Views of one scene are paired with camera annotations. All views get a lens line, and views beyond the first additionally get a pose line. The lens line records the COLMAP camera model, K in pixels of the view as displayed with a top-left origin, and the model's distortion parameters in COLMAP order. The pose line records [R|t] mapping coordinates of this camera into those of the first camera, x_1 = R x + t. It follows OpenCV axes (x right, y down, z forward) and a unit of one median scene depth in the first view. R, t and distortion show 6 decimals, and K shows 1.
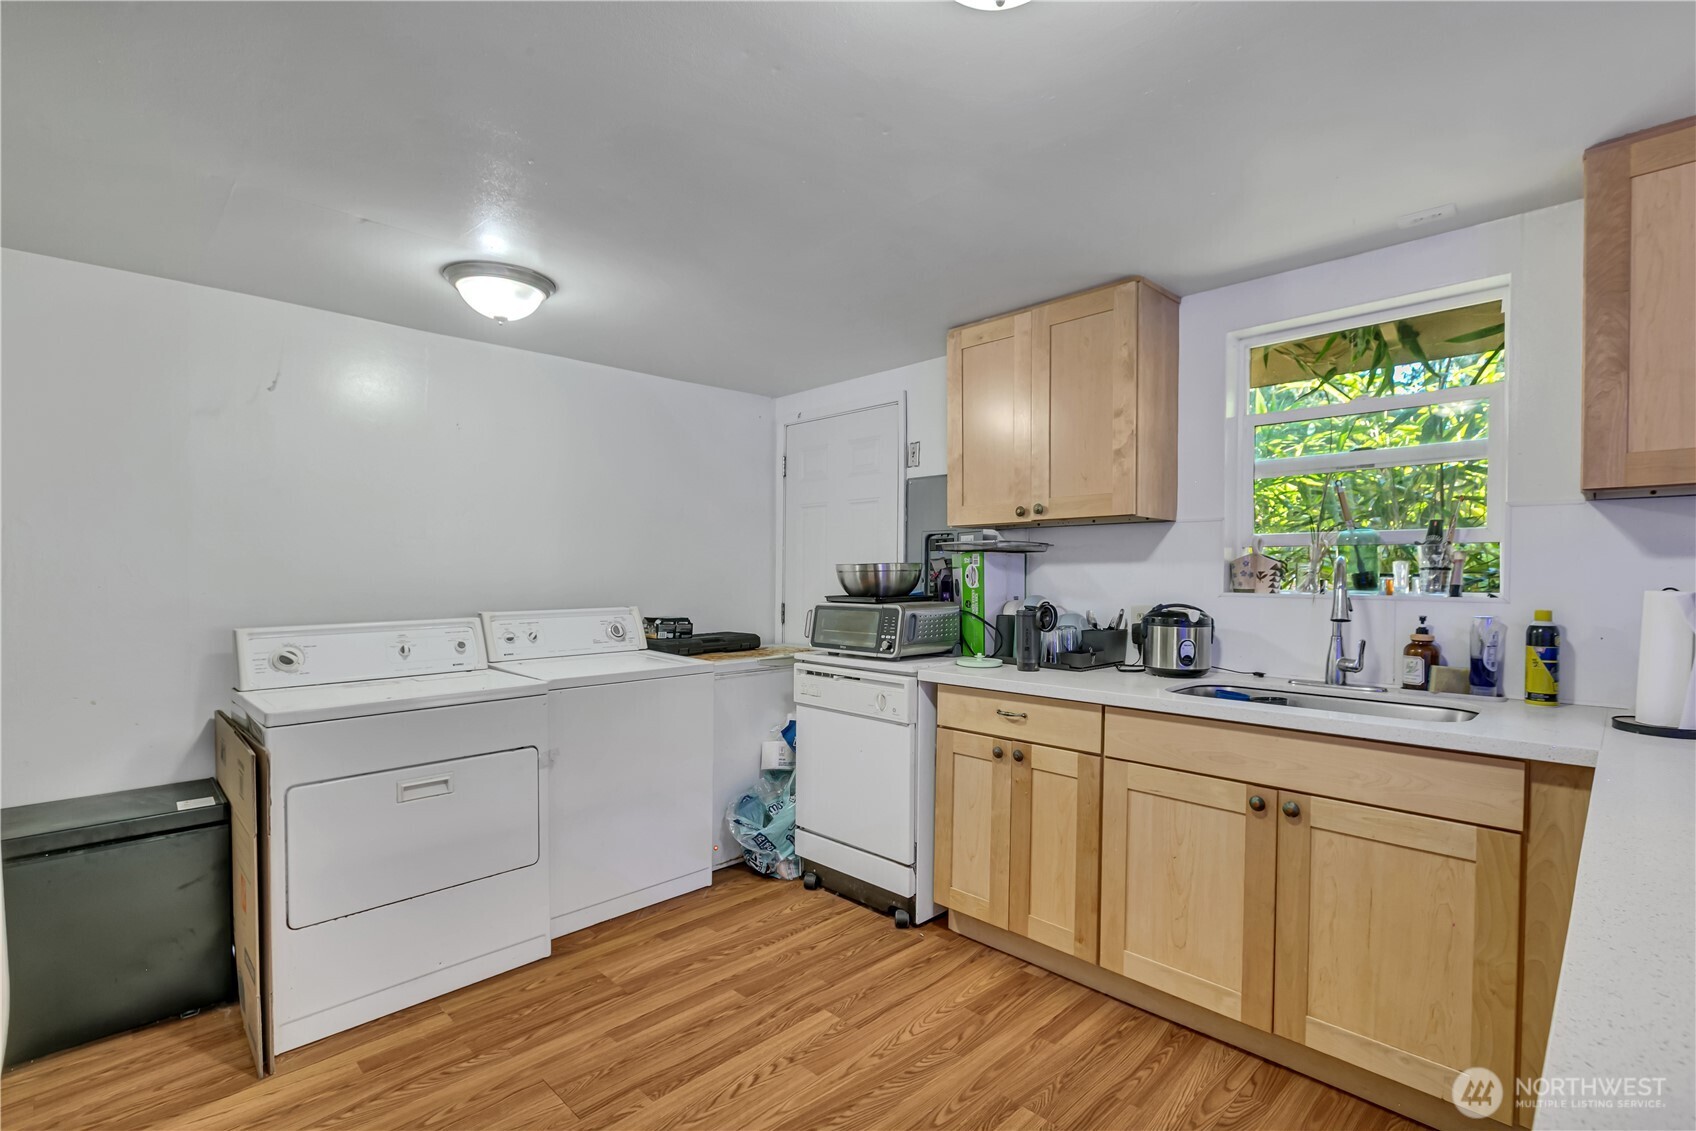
lens RADIAL K [[780.4, 0, 850.3], [0, 780.4, 580.9], [0, 0, 1]] dist [0.000588, 0.000356]
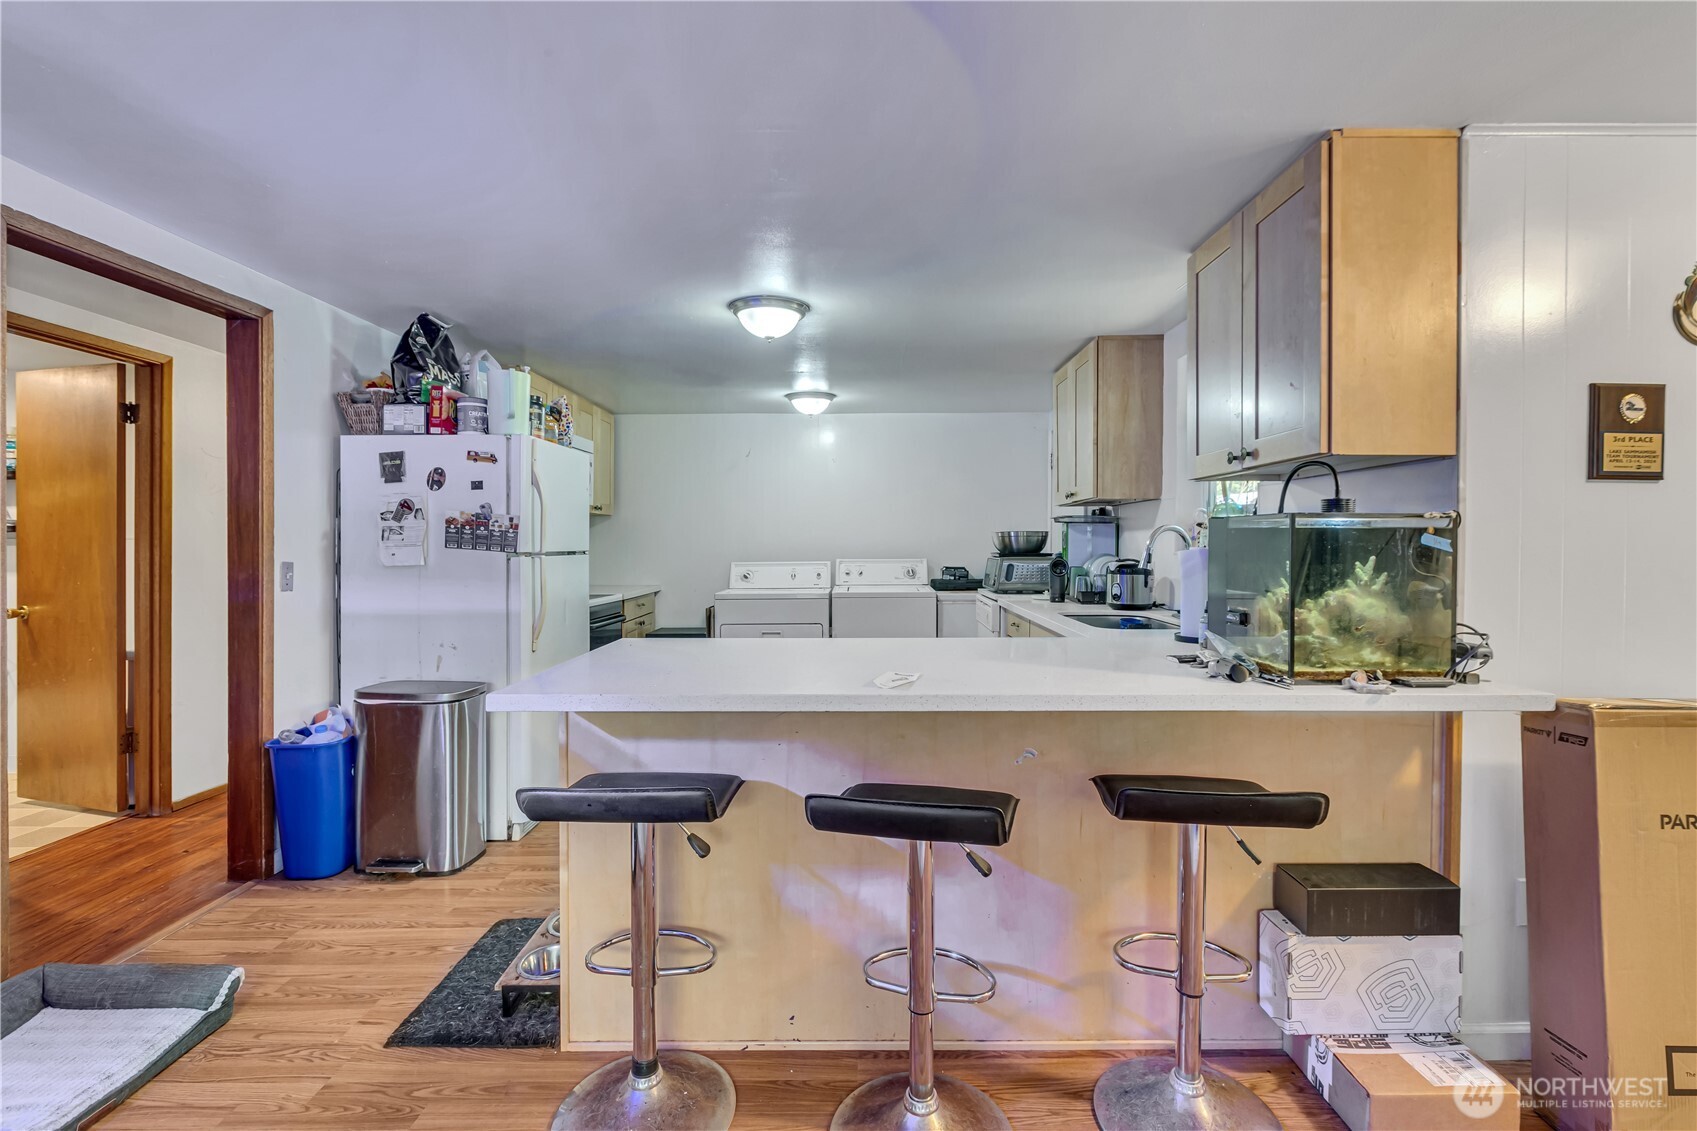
lens RADIAL K [[776.6, 0, 859.5], [0, 776.6, 545.9], [0, 0, 1]] dist [0.000418, -0.000385]
pose [[0.706032, 0.005451, -0.708159, 1.082690], [-0.006977, 0.999975, 0.000741, 0.008172], [0.708145, 0.004418, 0.706053, -0.347928]]
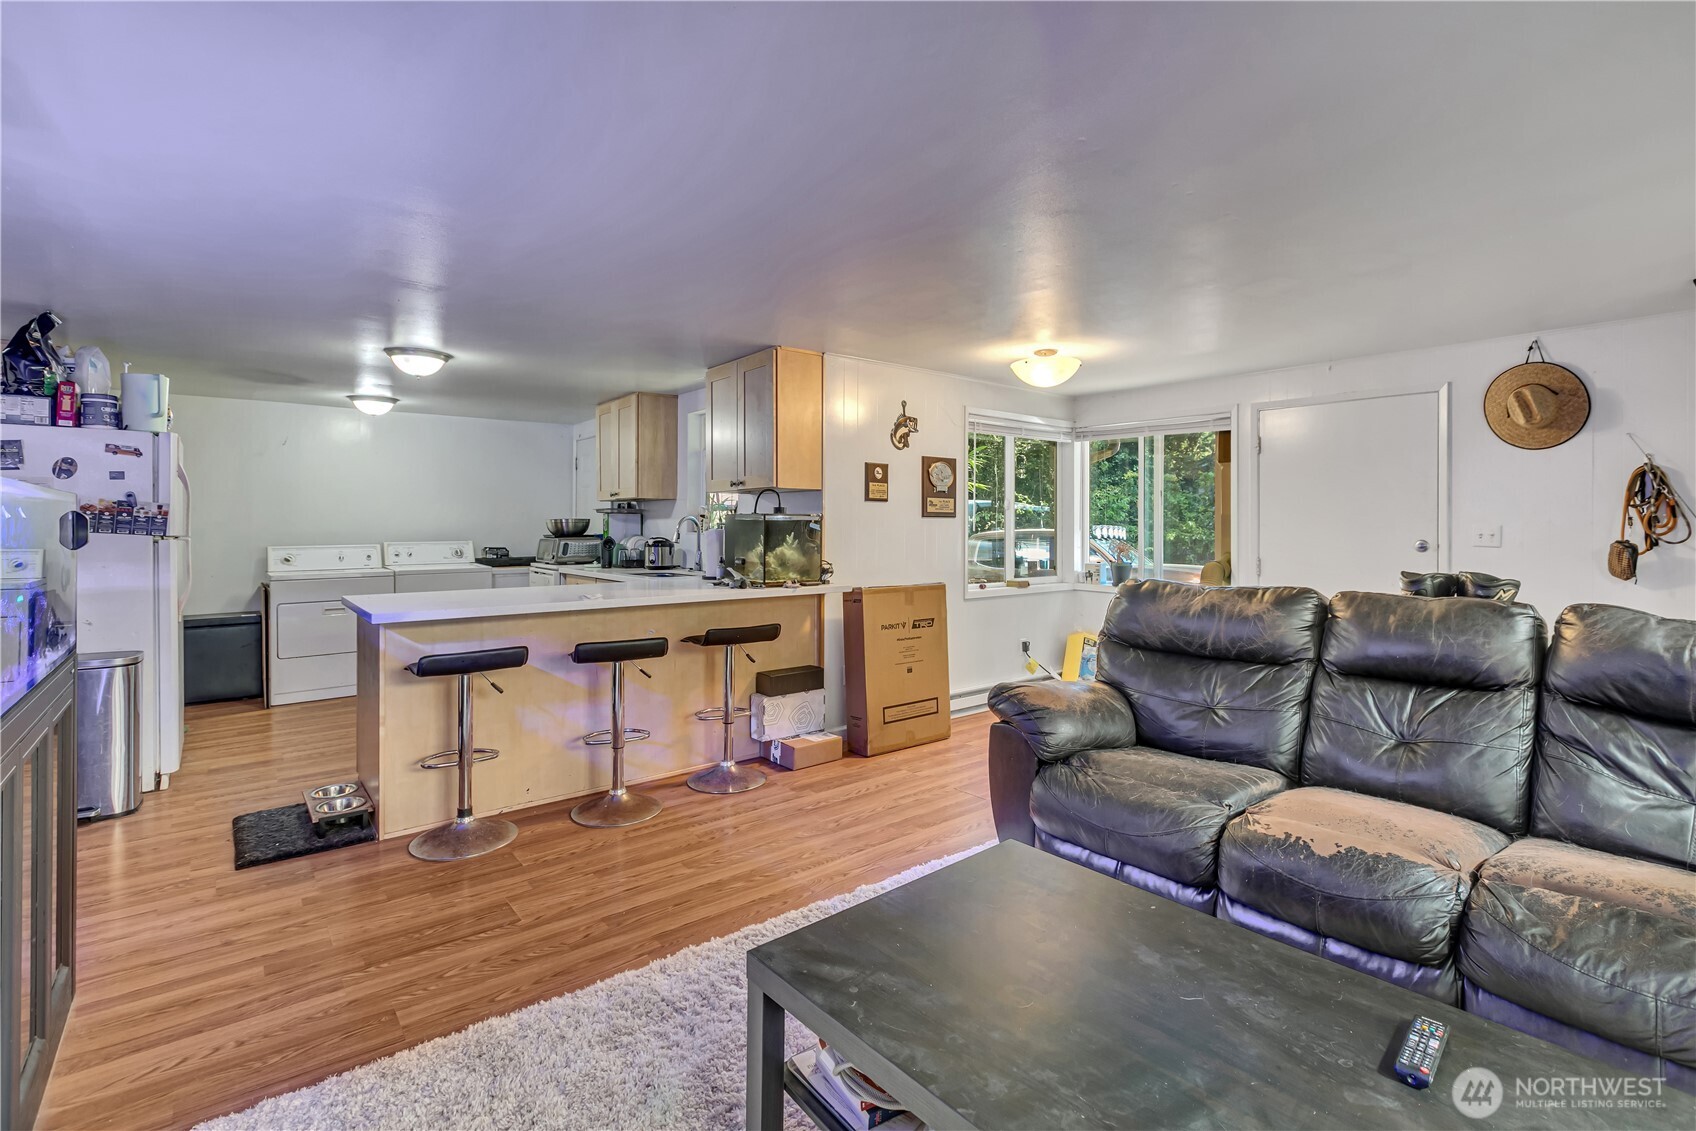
lens RADIAL K [[788.8, 0, 855.0], [0, 788.8, 532.5], [0, 0, 1]] dist [0.003042, 0.000640]
pose [[0.994138, 0.001767, -0.108104, 1.224023], [-0.001842, 0.999998, -0.000594, 0.016015], [0.108103, 0.000789, 0.994139, -1.172299]]
